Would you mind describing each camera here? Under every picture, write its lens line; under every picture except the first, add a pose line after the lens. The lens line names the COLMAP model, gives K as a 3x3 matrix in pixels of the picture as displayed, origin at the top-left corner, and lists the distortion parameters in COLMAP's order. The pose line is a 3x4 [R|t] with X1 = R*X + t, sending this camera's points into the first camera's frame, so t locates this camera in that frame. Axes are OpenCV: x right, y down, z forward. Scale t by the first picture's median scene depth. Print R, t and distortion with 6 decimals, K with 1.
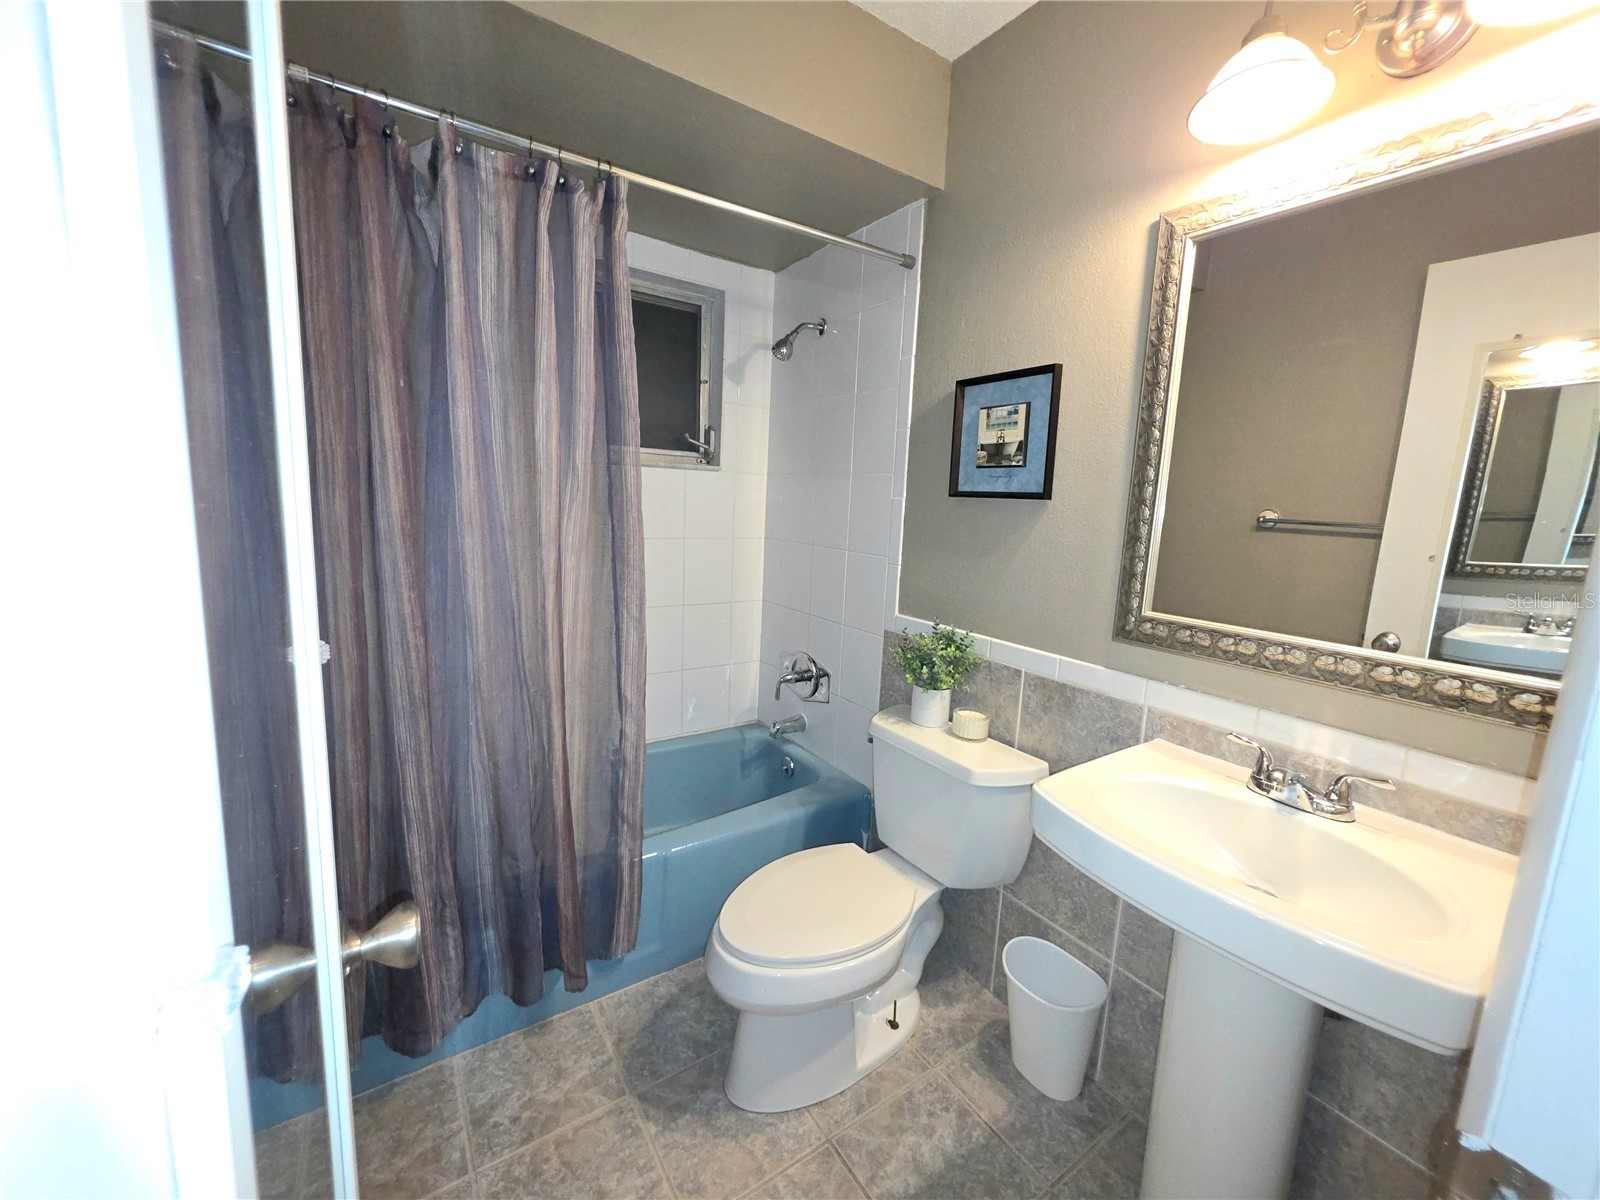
lens RADIAL K [[636.6, 0, 811.4], [0, 636.6, 595.8], [0, 0, 1]] dist [0.003672, -0.001036]
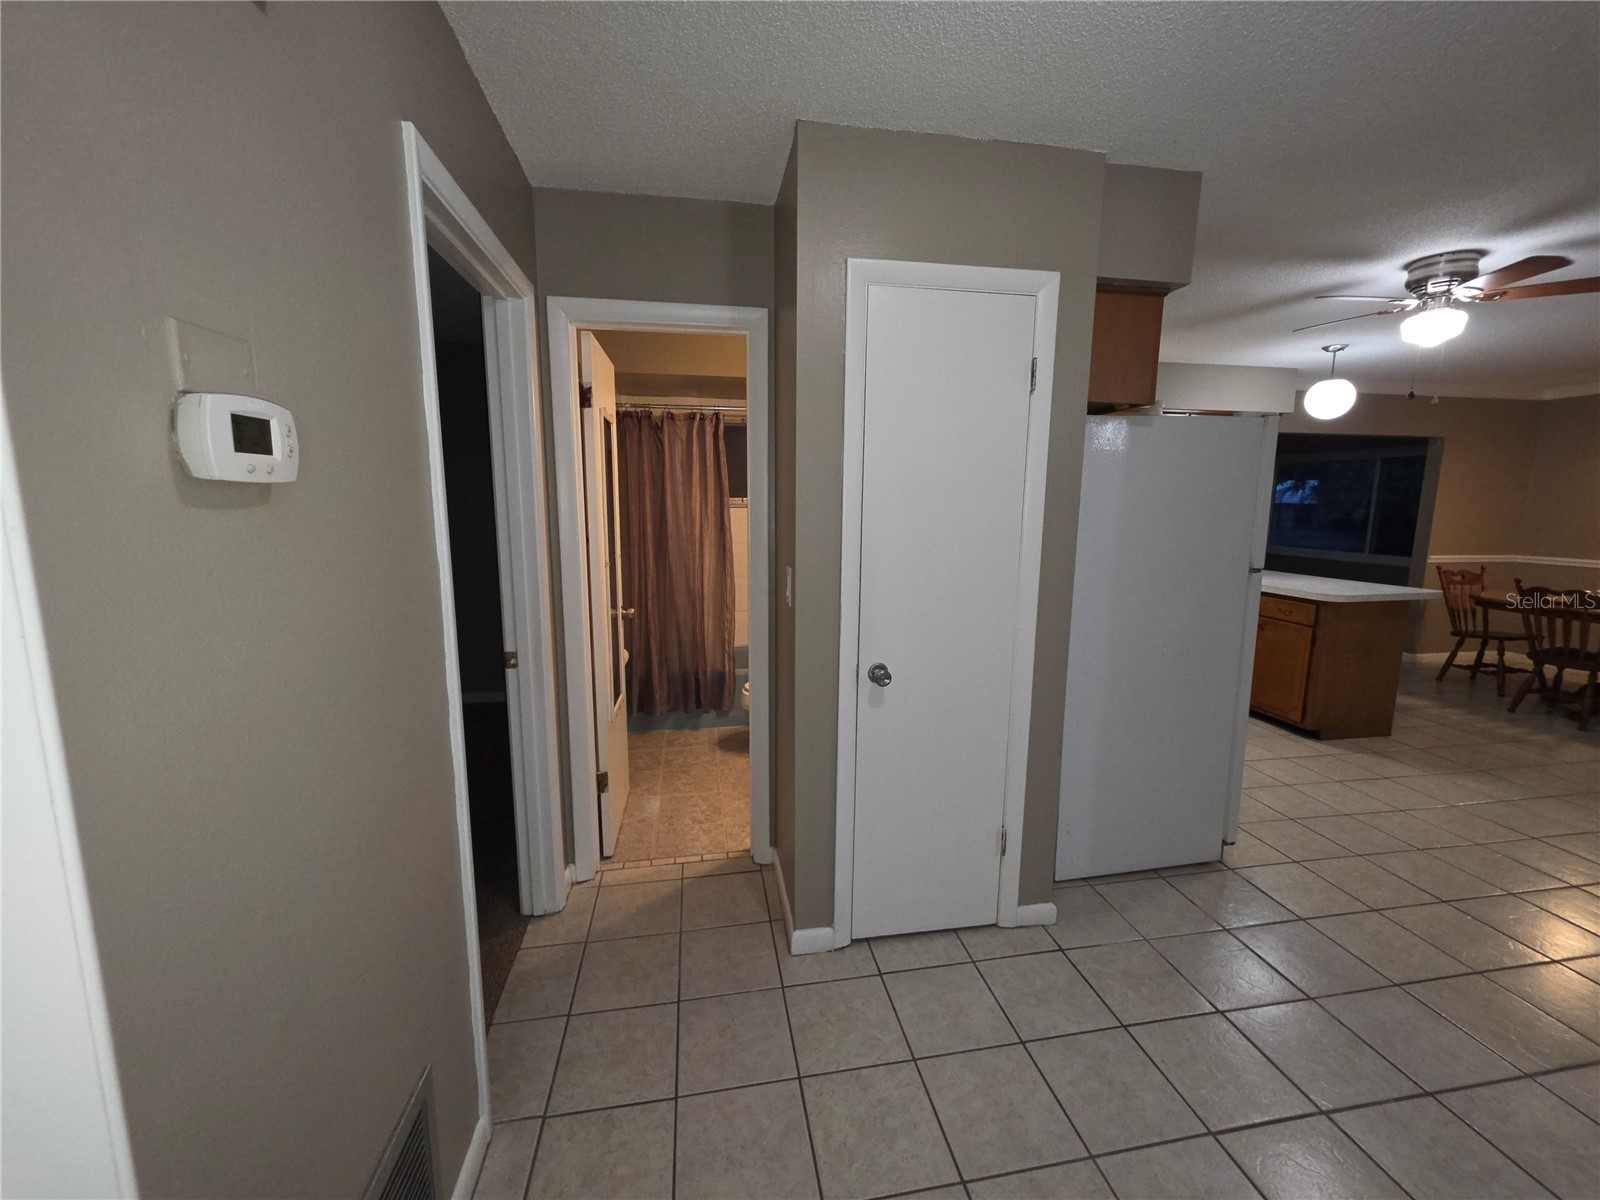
lens RADIAL K [[636.6, 0, 804.6], [0, 636.6, 596.5], [0, 0, 1]] dist [0.003672, -0.001036]
pose [[0.907487, 0.027725, -0.419164, 0.985628], [-0.029022, 0.999573, 0.003281, 0.106286], [0.419076, 0.009188, 0.907905, -1.102526]]
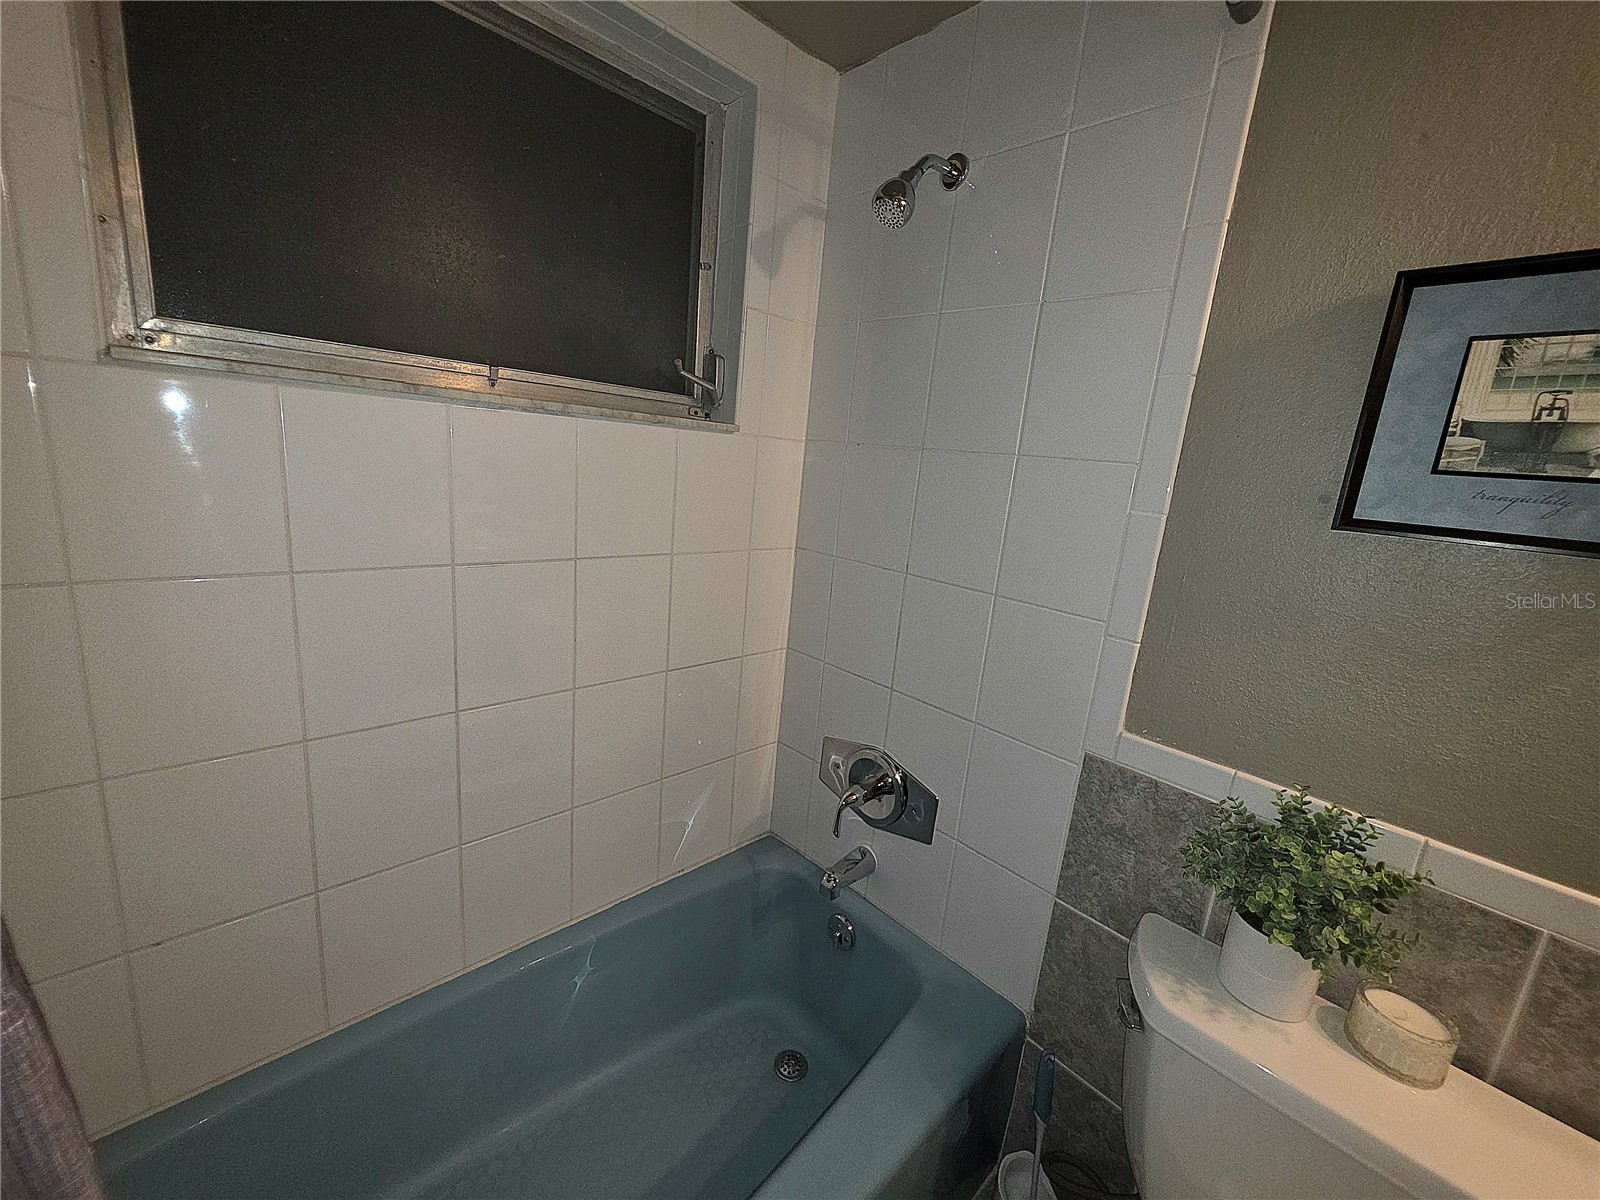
lens RADIAL K [[636.6, 0, 804.9], [0, 636.6, 593.9], [0, 0, 1]] dist [0.003672, -0.001036]
pose [[0.986152, 0.008641, 0.165618, -0.256960], [-0.020898, 0.997156, 0.072408, -0.140810], [-0.164521, -0.074866, 0.983528, 0.630220]]
